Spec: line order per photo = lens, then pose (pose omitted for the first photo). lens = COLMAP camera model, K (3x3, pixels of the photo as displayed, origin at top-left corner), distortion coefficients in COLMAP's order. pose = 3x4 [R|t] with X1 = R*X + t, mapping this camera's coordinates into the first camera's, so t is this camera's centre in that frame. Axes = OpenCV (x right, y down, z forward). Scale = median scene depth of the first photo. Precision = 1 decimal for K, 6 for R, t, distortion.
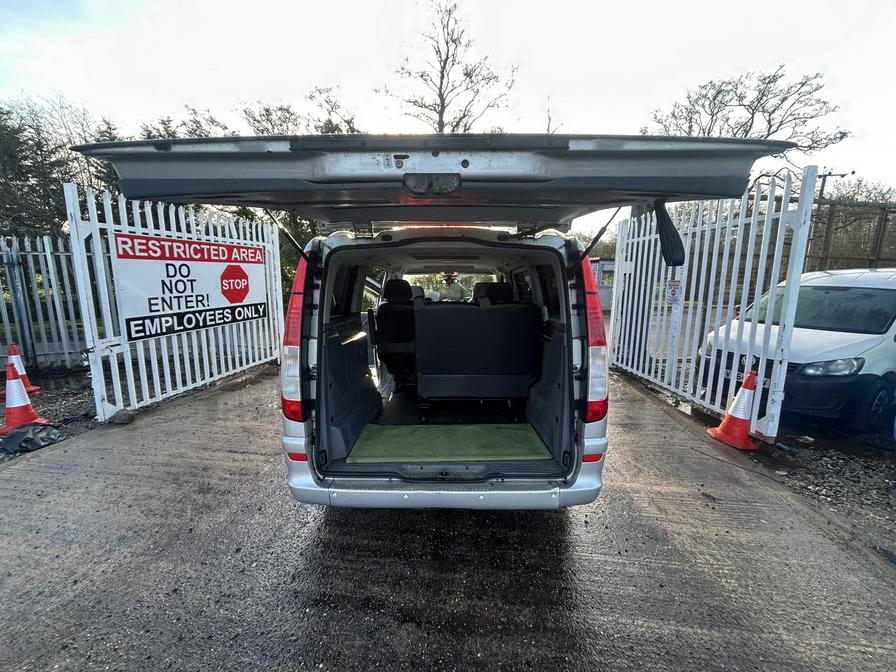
lens RADIAL K [[362.7, 0, 448.3], [0, 362.7, 338.3], [0, 0, 1]] dist [-0.005327, 0.003135]
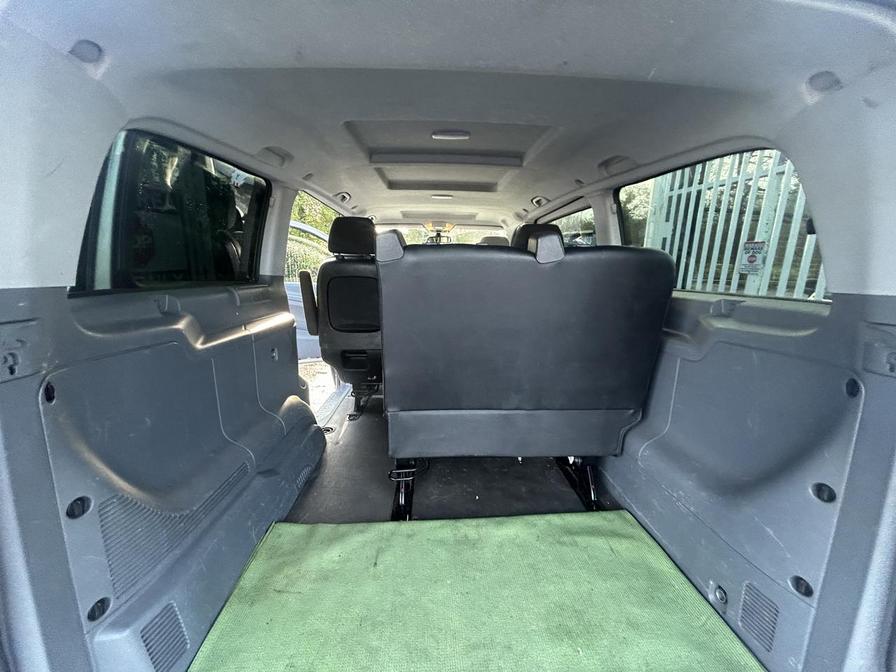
lens RADIAL K [[362.7, 0, 448.3], [0, 362.7, 338.3], [0, 0, 1]] dist [-0.005327, 0.003135]
pose [[0.998005, 0.000591, 0.063136, -0.023054], [-0.004422, 0.998155, 0.060555, -0.010800], [-0.062984, -0.060713, 0.996166, 0.329663]]
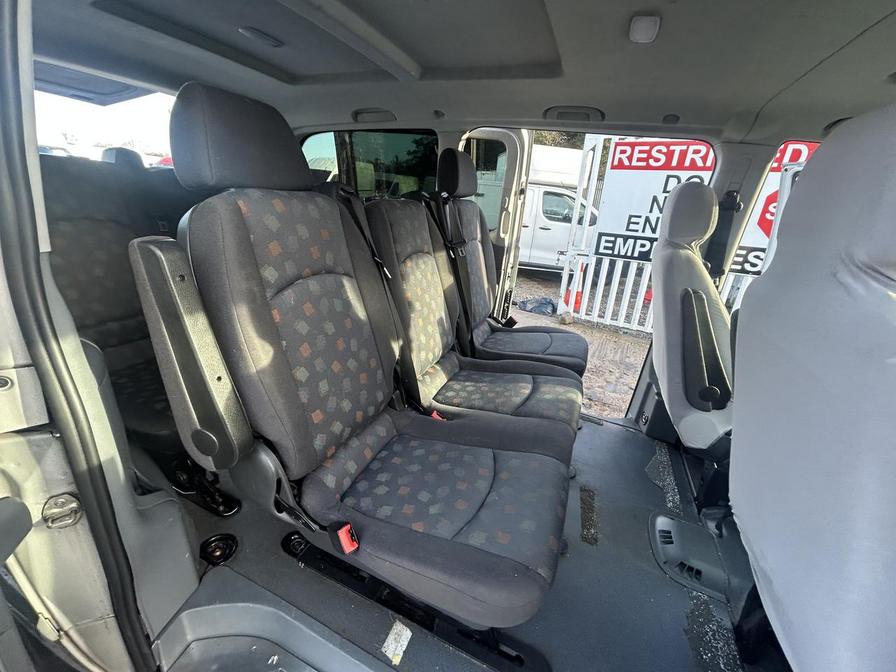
lens RADIAL K [[362.7, 0, 448.3], [0, 362.7, 338.3], [0, 0, 1]] dist [-0.005327, 0.003135]
pose [[-0.378139, 0.310955, -0.871962, 0.249211], [-0.224369, 0.883033, 0.412204, -0.107779], [0.898148, 0.351511, -0.264140, 0.919465]]
